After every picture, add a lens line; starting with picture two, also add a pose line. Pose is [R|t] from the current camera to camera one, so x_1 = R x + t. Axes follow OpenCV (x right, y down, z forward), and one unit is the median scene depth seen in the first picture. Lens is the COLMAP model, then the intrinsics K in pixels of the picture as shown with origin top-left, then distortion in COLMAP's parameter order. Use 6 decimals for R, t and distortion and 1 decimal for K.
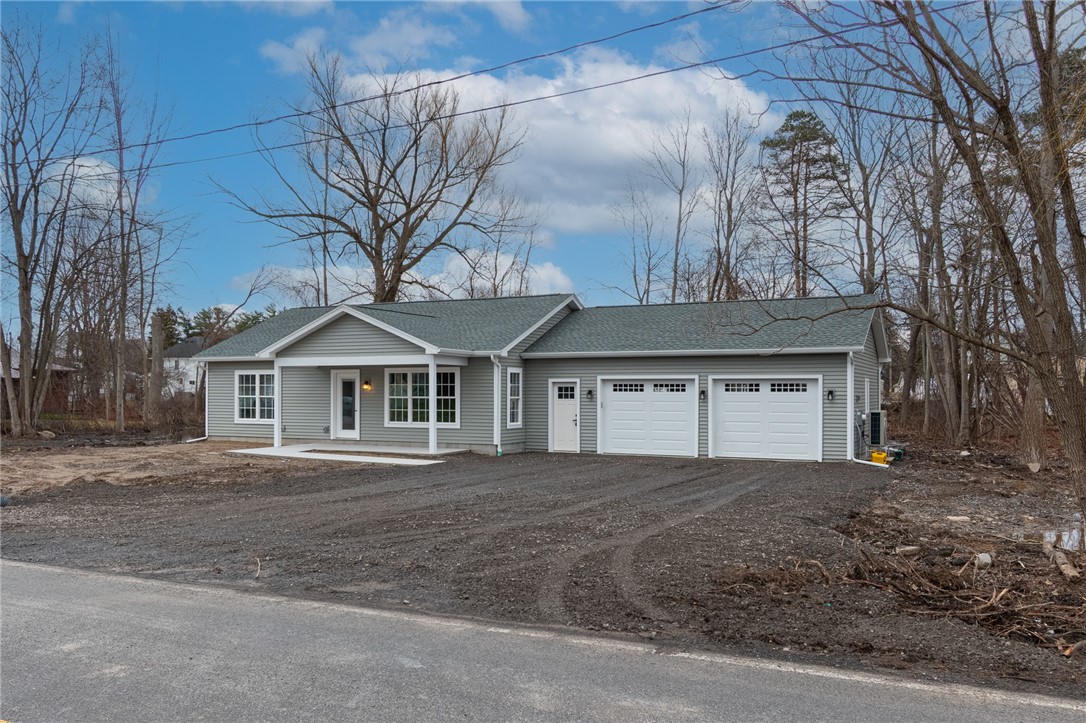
lens RADIAL K [[668.0, 0, 543.0], [0, 668.0, 361.5], [0, 0, 1]] dist [-0.000945, -0.000165]
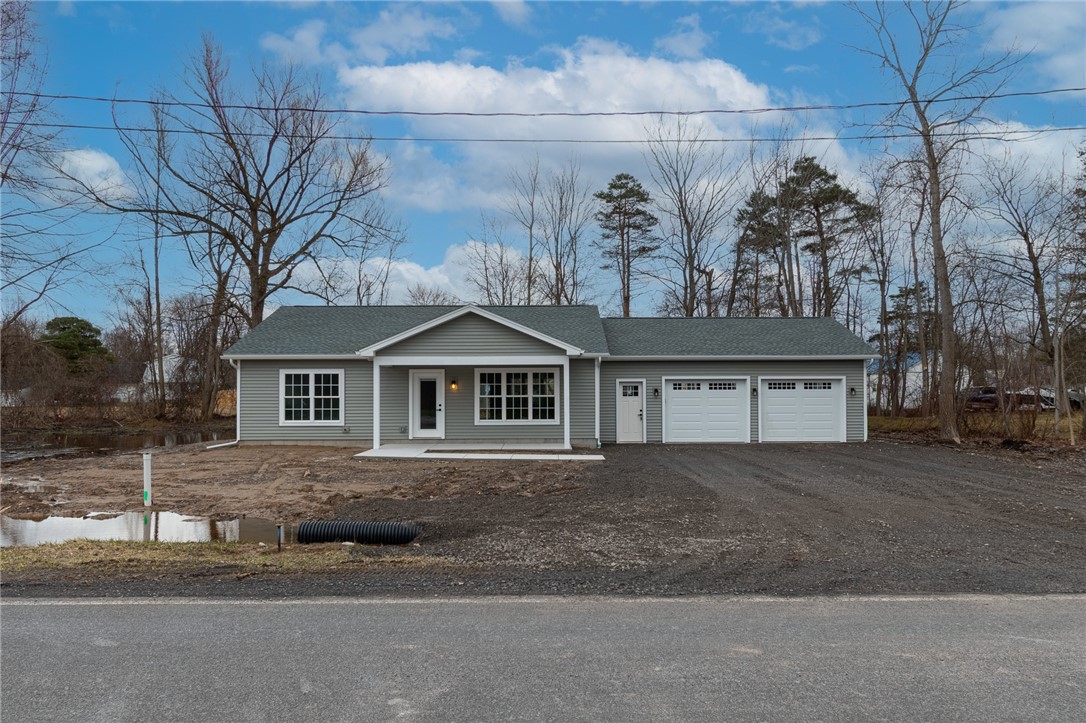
lens RADIAL K [[553.2, 0, 543.0], [0, 553.2, 361.5], [0, 0, 1]] dist [0.001019, 0.000090]
pose [[0.935230, 0.012923, 0.353804, -0.446201], [-0.010171, 0.999902, -0.009637, 0.006607], [-0.353894, 0.005414, 0.935270, 0.161632]]
